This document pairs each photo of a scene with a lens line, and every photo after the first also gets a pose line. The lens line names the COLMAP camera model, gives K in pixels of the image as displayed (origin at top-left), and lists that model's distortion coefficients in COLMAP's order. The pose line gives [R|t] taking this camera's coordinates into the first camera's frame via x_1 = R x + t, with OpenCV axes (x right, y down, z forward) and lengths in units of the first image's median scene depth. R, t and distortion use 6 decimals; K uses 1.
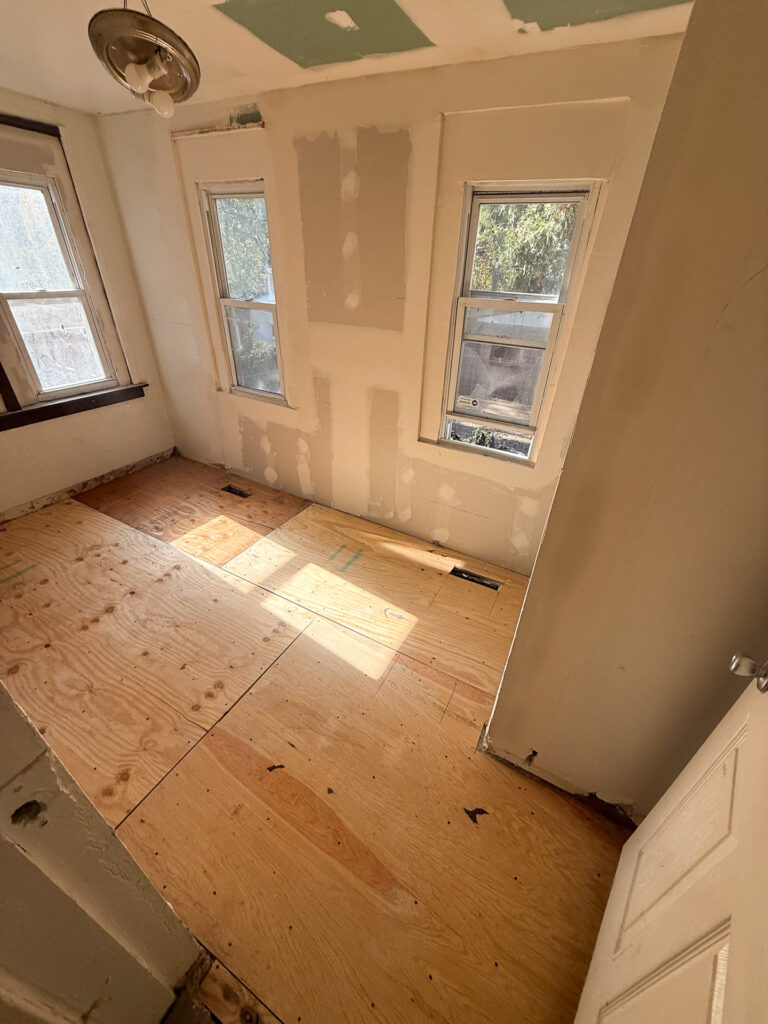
lens RADIAL K [[408.6, 0, 385.3], [0, 408.6, 509.9], [0, 0, 1]] dist [-0.001908, 0.000052]
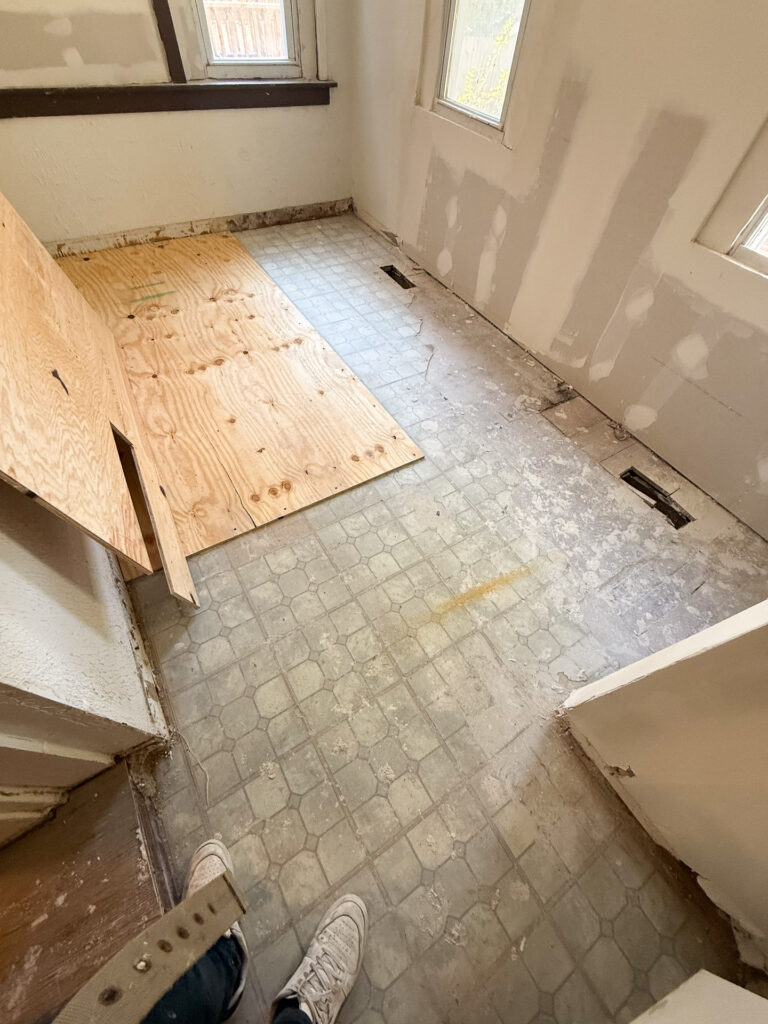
lens RADIAL K [[408.6, 0, 382.8], [0, 408.6, 511.2], [0, 0, 1]] dist [-0.001908, 0.000052]
pose [[0.869514, 0.415576, -0.266913, 0.014666], [-0.288606, 0.866053, 0.408239, 0.052048], [0.400815, -0.277937, 0.872982, 0.243062]]
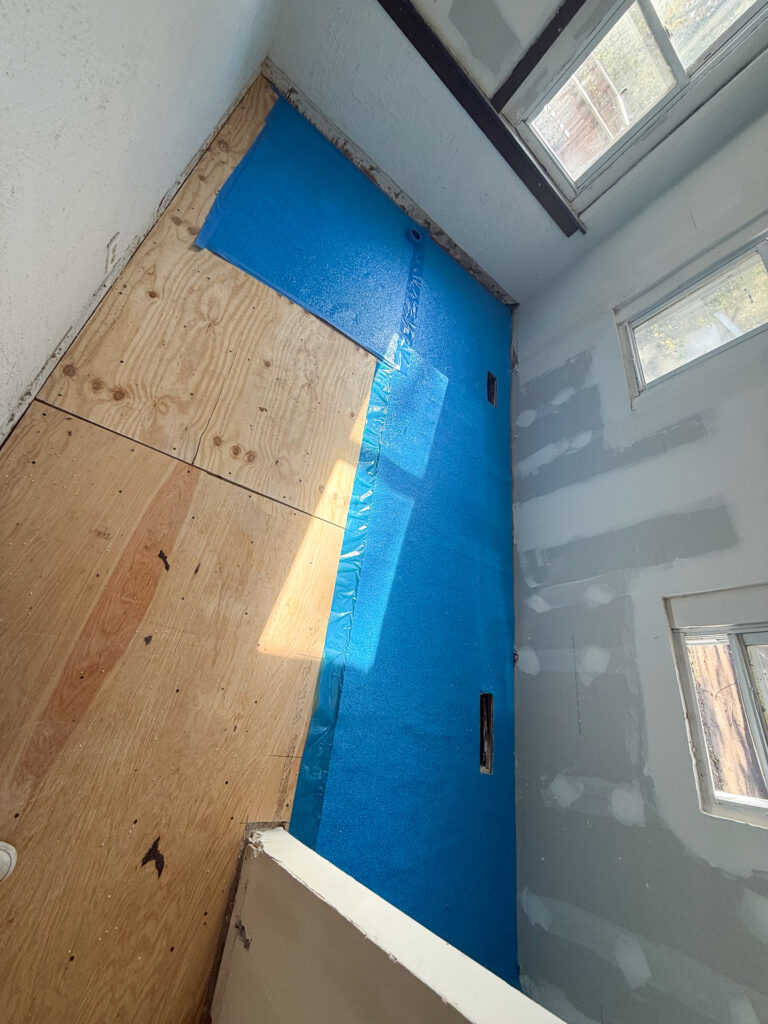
lens RADIAL K [[408.6, 0, 383.1], [0, 408.6, 510.4], [0, 0, 1]] dist [-0.001908, 0.000052]
pose [[0.288709, 0.937140, -0.195998, -0.053086], [-0.896851, 0.336373, 0.287247, -0.005065], [0.335120, 0.092850, 0.937589, 0.252828]]
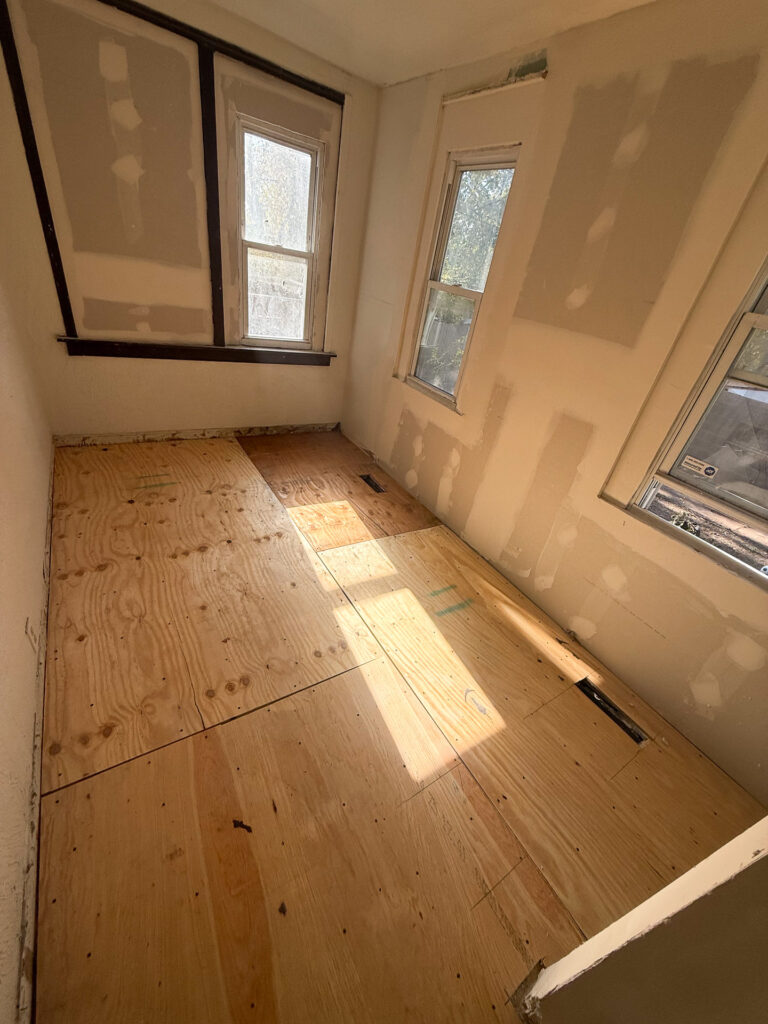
lens RADIAL K [[408.6, 0, 383.0], [0, 408.6, 509.2], [0, 0, 1]] dist [-0.001908, 0.000052]
pose [[0.866654, 0.349374, -0.356158, 0.014841], [-0.369186, 0.929262, 0.013207, -0.015307], [0.335578, 0.120043, 0.934333, 0.198149]]
